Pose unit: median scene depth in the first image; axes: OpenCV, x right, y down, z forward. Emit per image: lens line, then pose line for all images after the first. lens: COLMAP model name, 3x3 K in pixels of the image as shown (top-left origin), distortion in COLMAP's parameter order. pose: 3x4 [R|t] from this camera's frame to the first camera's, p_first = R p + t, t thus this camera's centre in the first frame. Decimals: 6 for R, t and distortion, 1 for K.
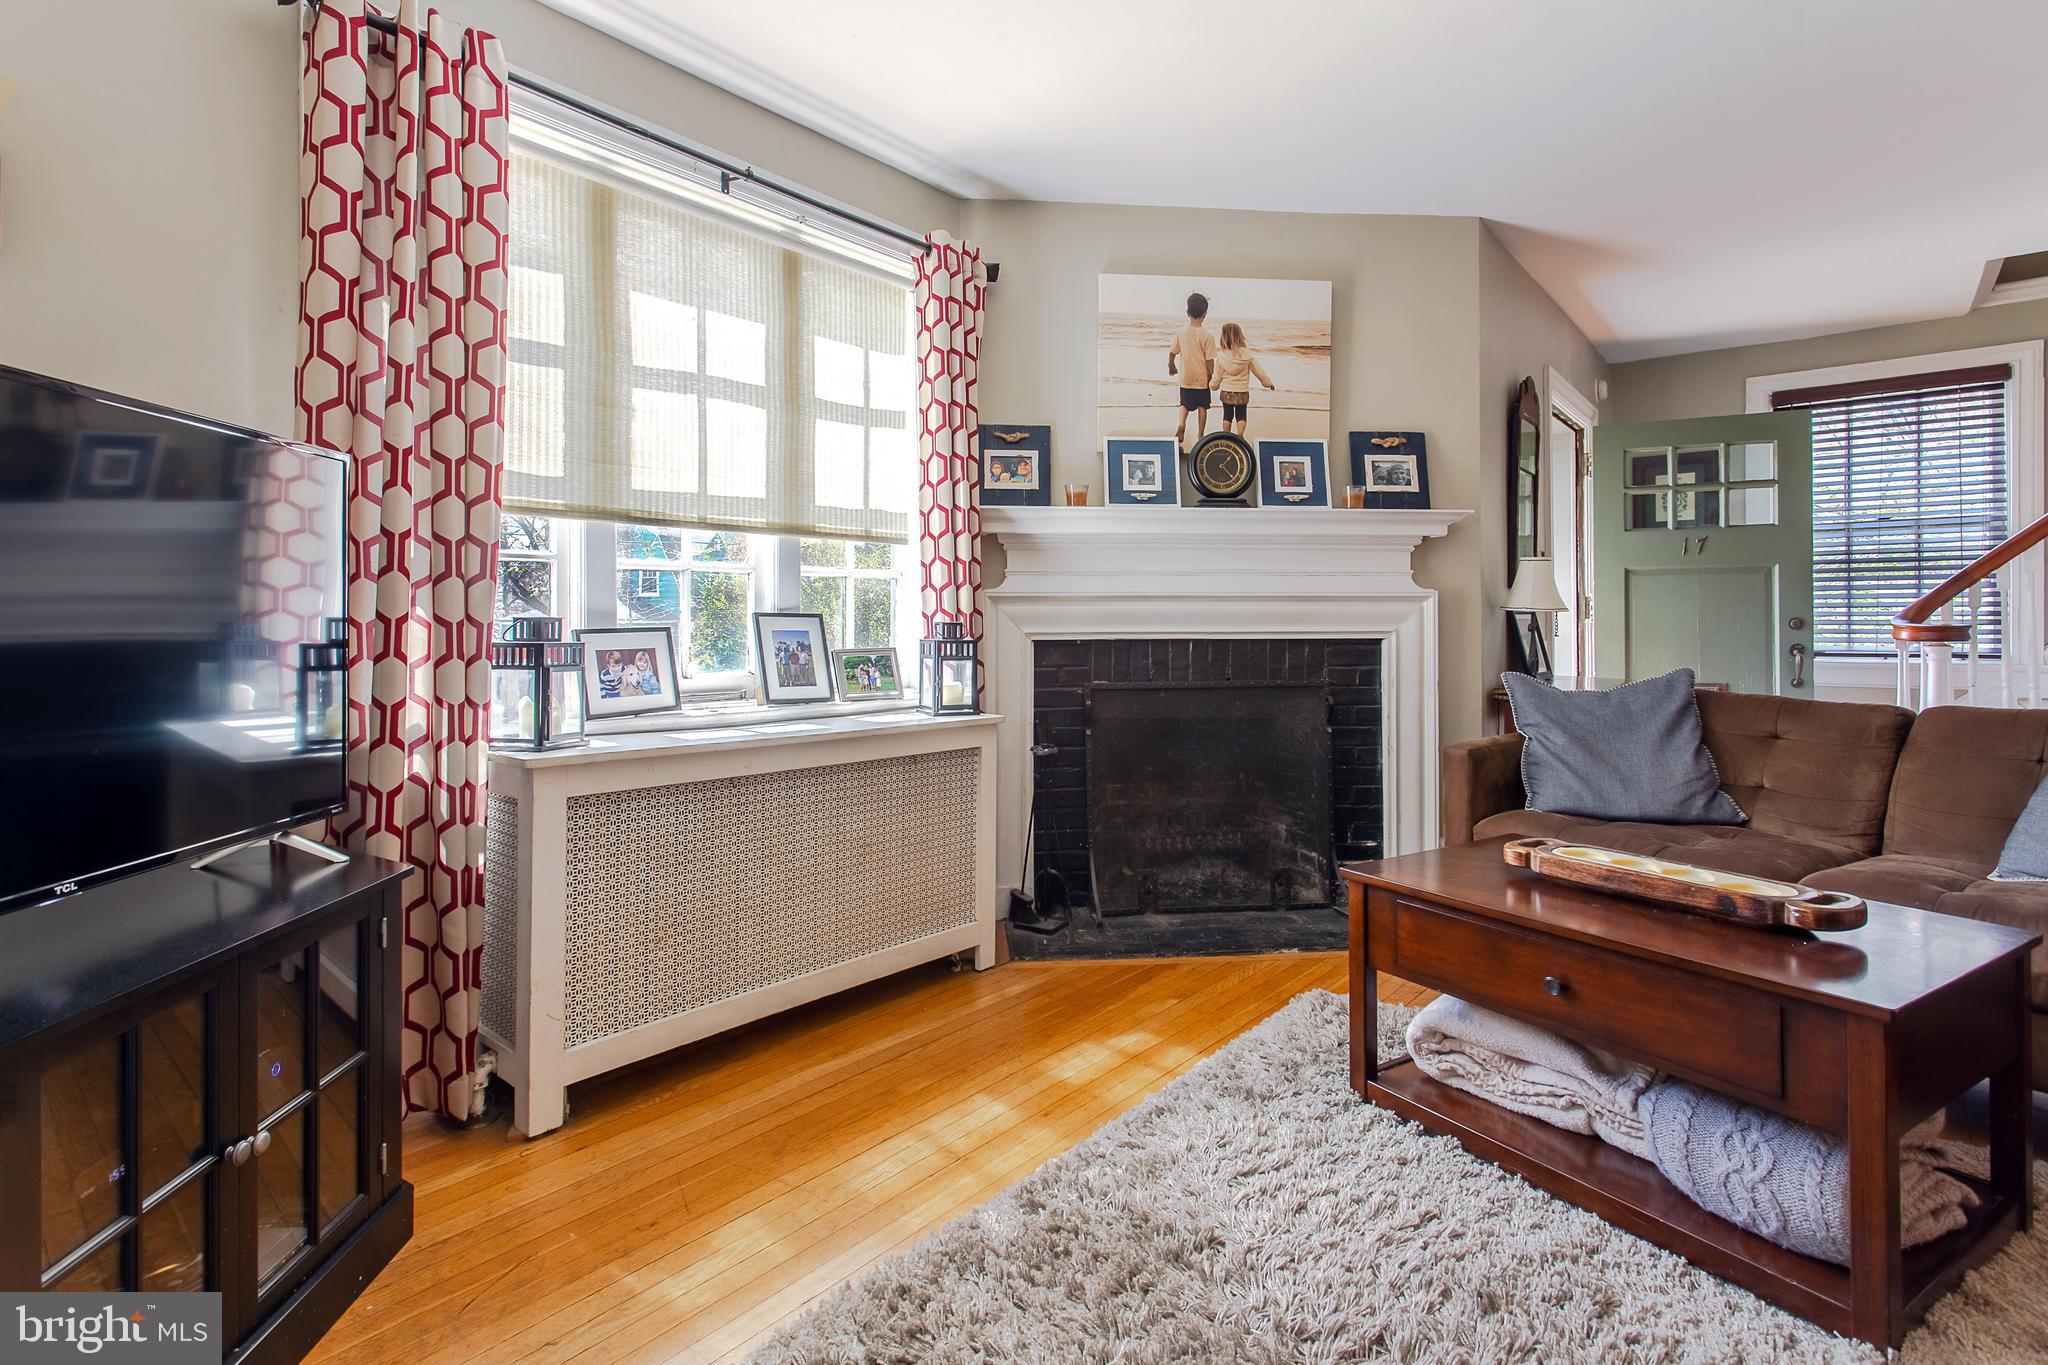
lens RADIAL K [[981.5, 0, 1081.2], [0, 981.5, 616.7], [0, 0, 1]] dist [0.008267, 0.001025]
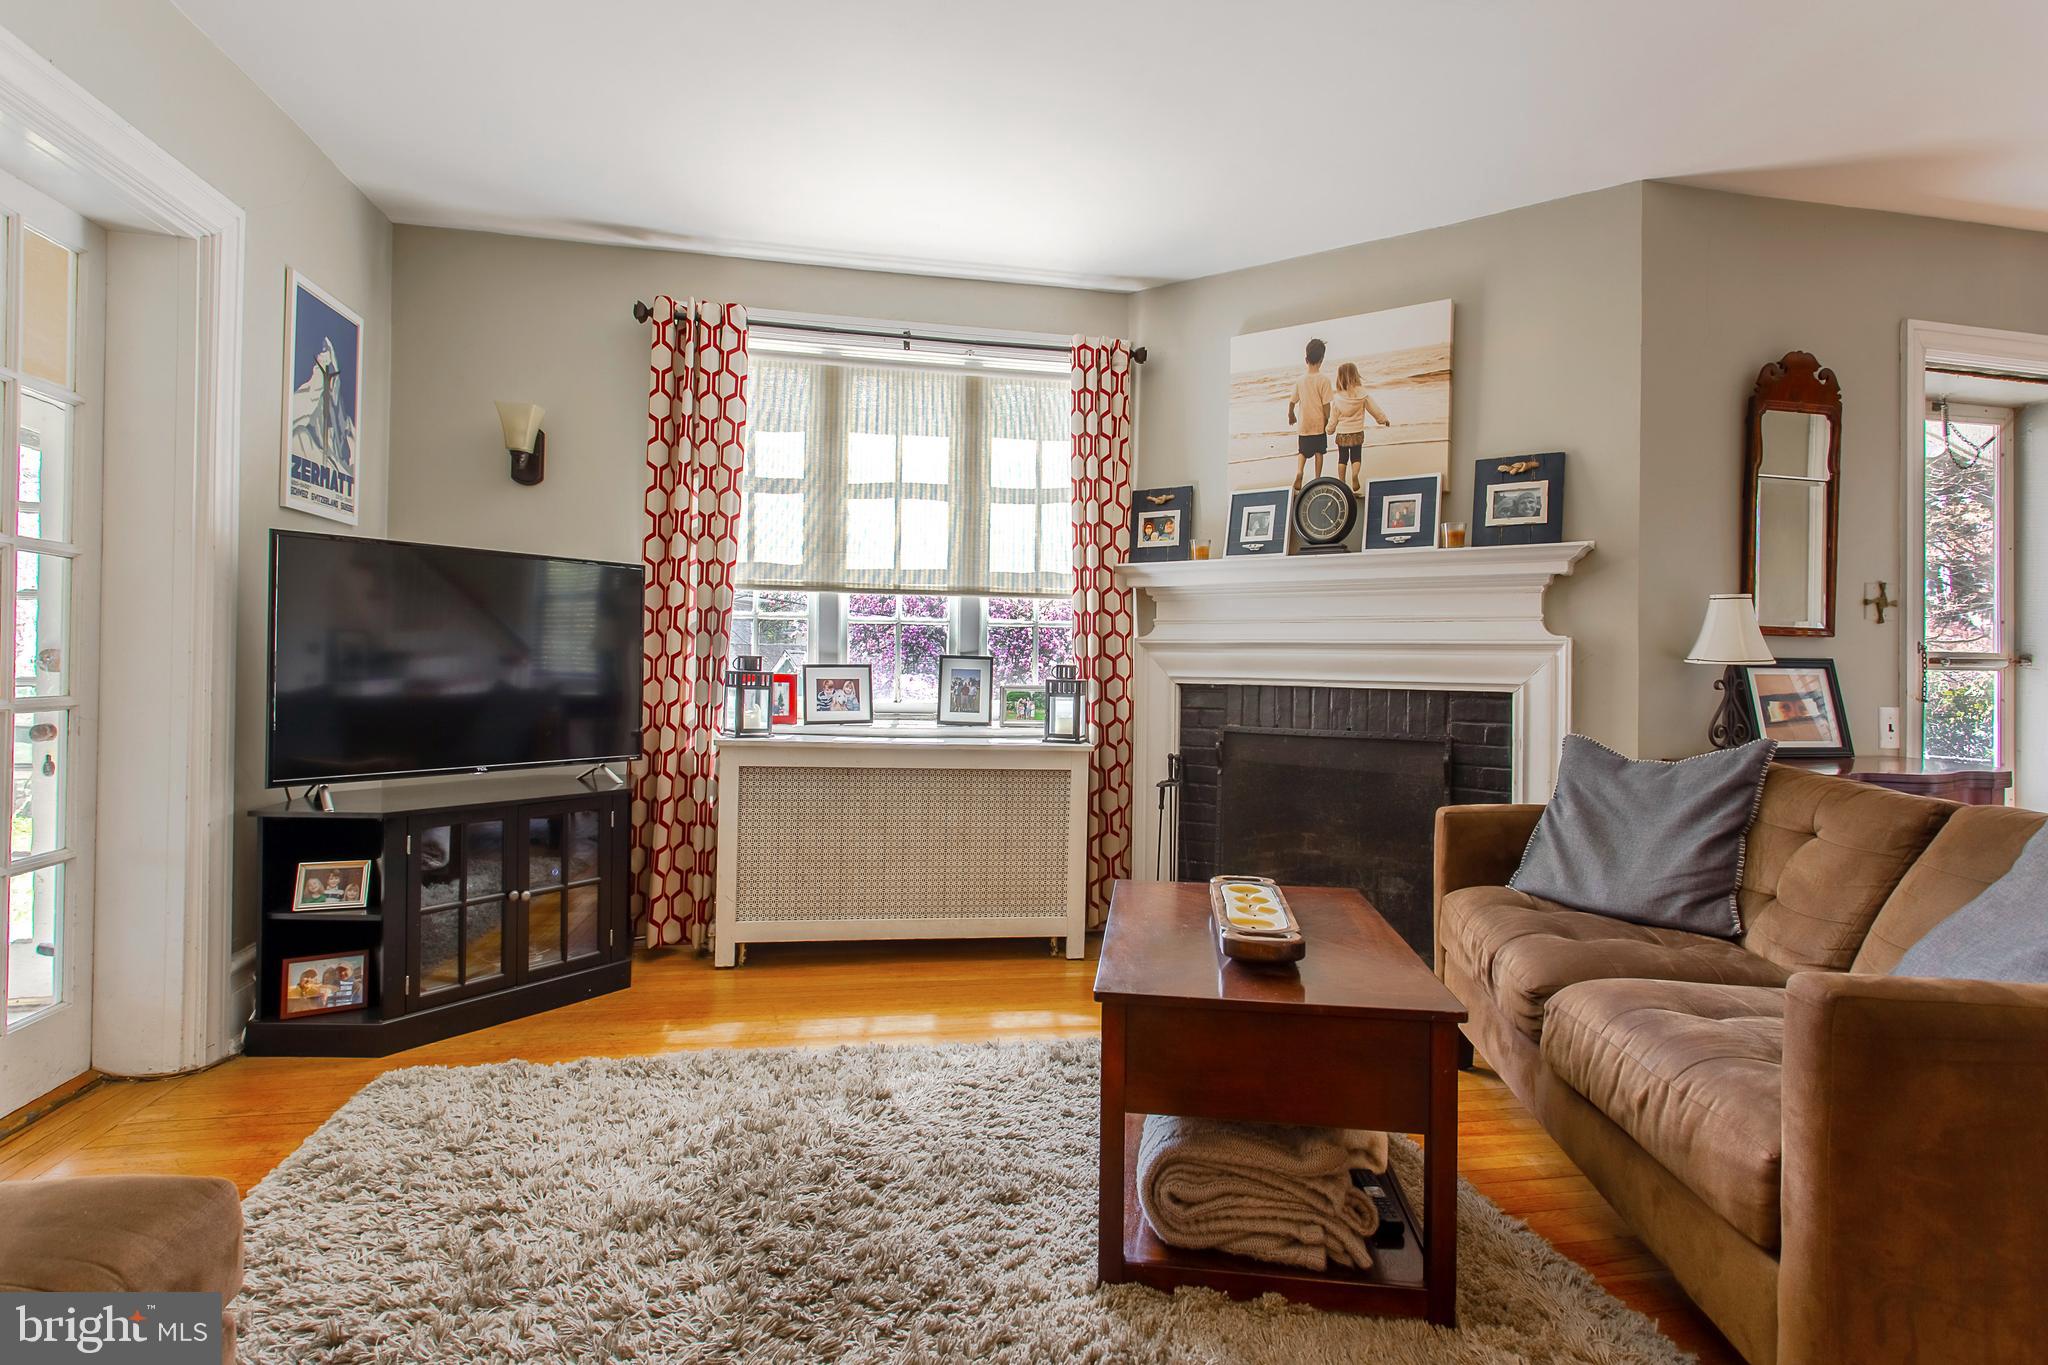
lens RADIAL K [[1042.6, 0, 1052.2], [0, 1042.6, 674.1], [0, 0, 1]] dist [0.003420, 0.001284]
pose [[0.756749, 0.020537, -0.653383, 0.622624], [-0.015381, 0.999789, 0.013611, -0.000068], [0.653525, -0.000250, 0.756905, 0.025959]]
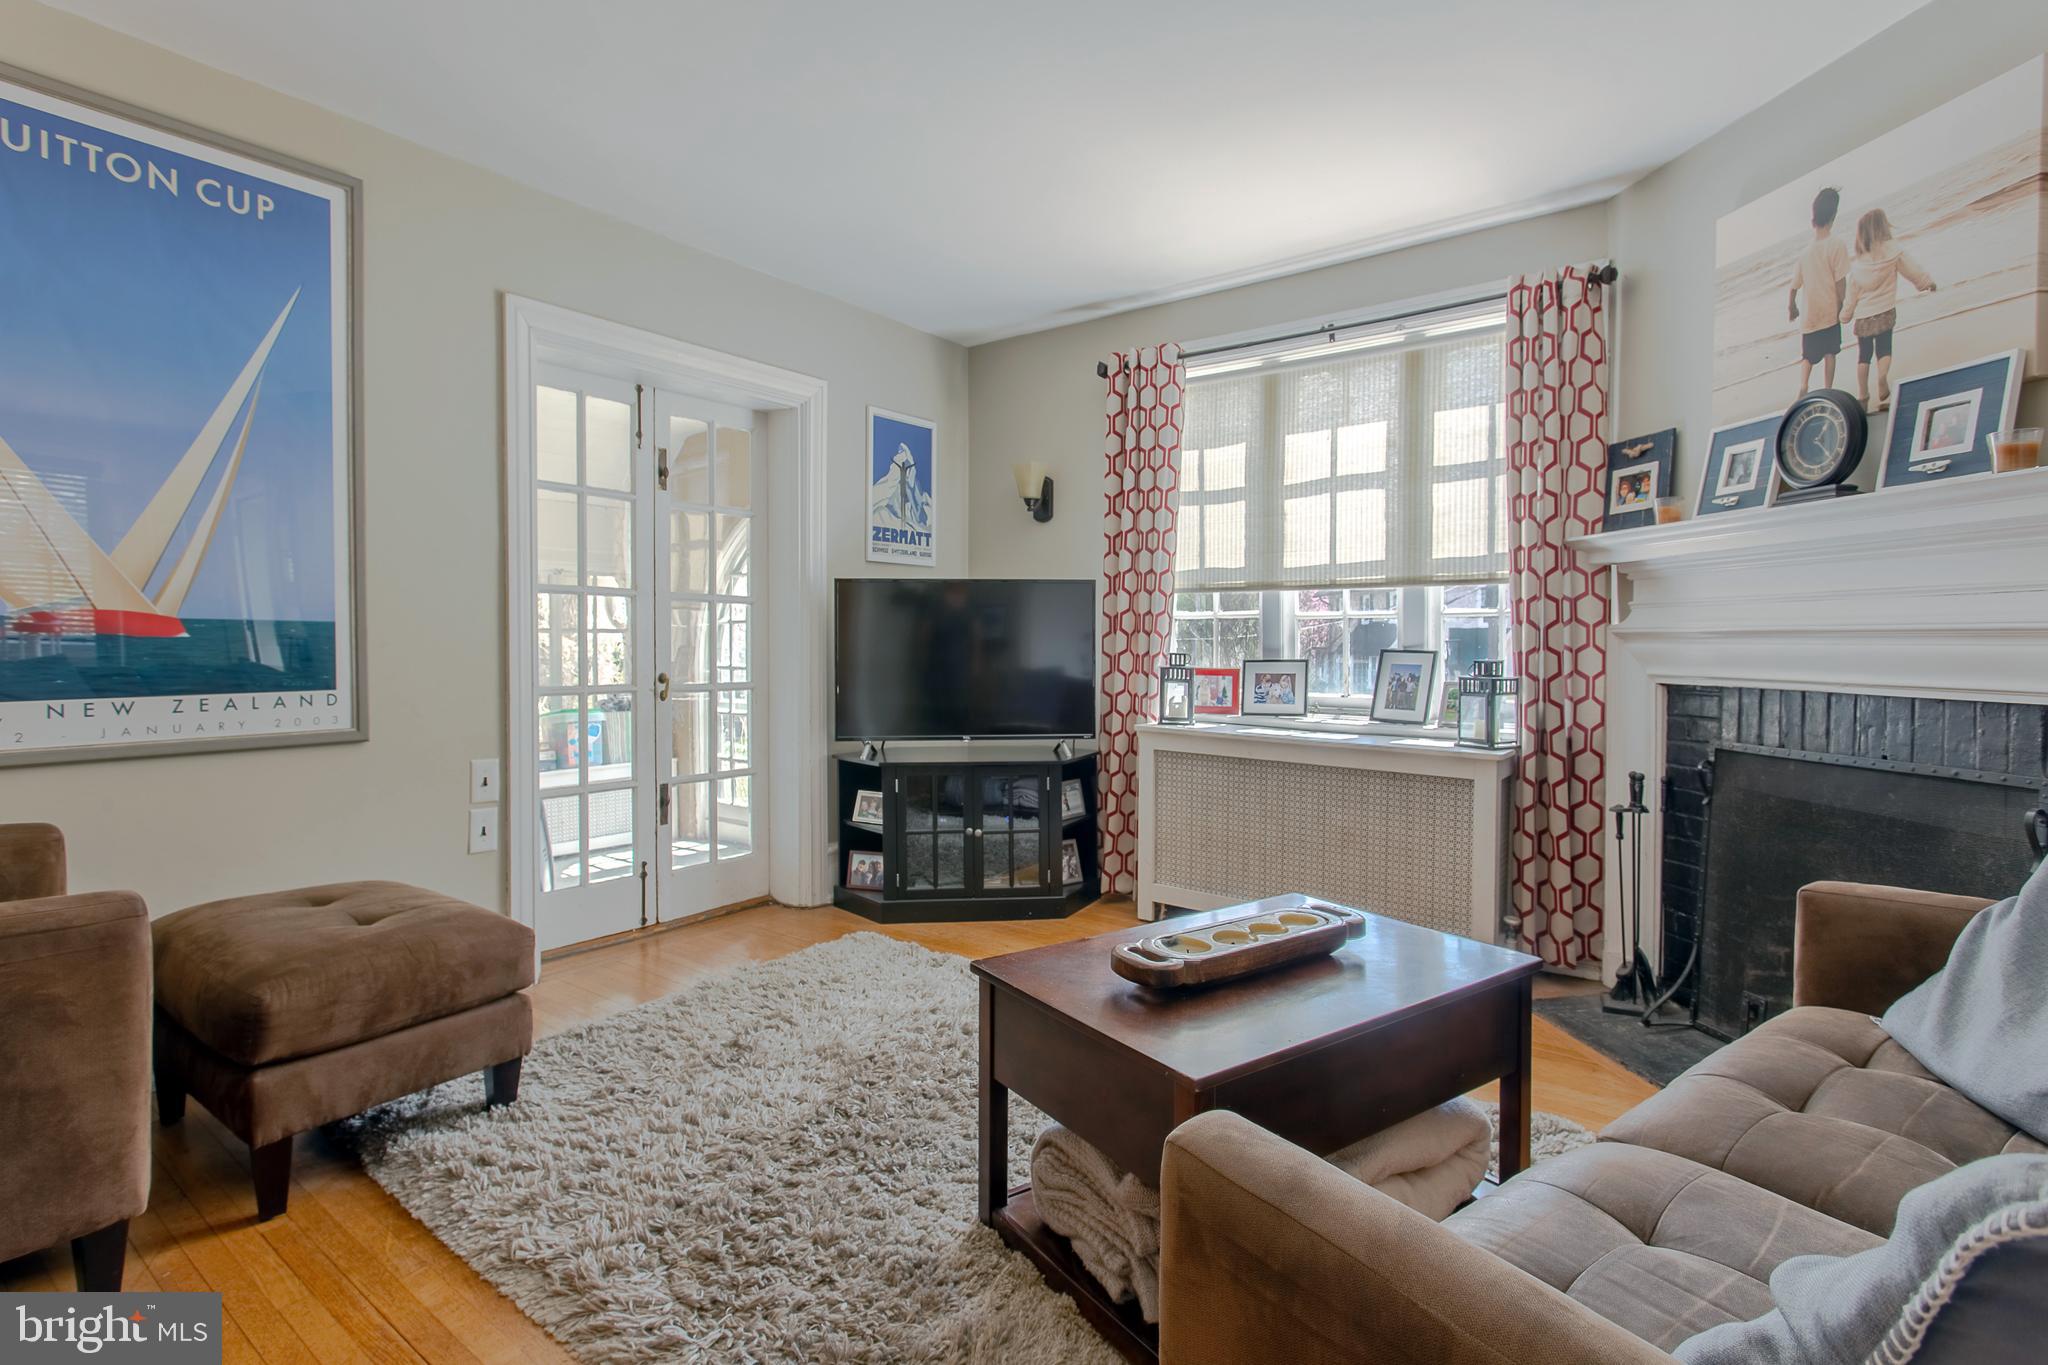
lens RADIAL K [[981.5, 0, 974.4], [0, 981.5, 678.7], [0, 0, 1]] dist [0.008267, 0.001025]
pose [[-0.007826, 0.042107, -0.999082, 0.839397], [0.003698, 0.999107, 0.042079, -0.018772], [0.999963, -0.003366, -0.007975, 0.415584]]
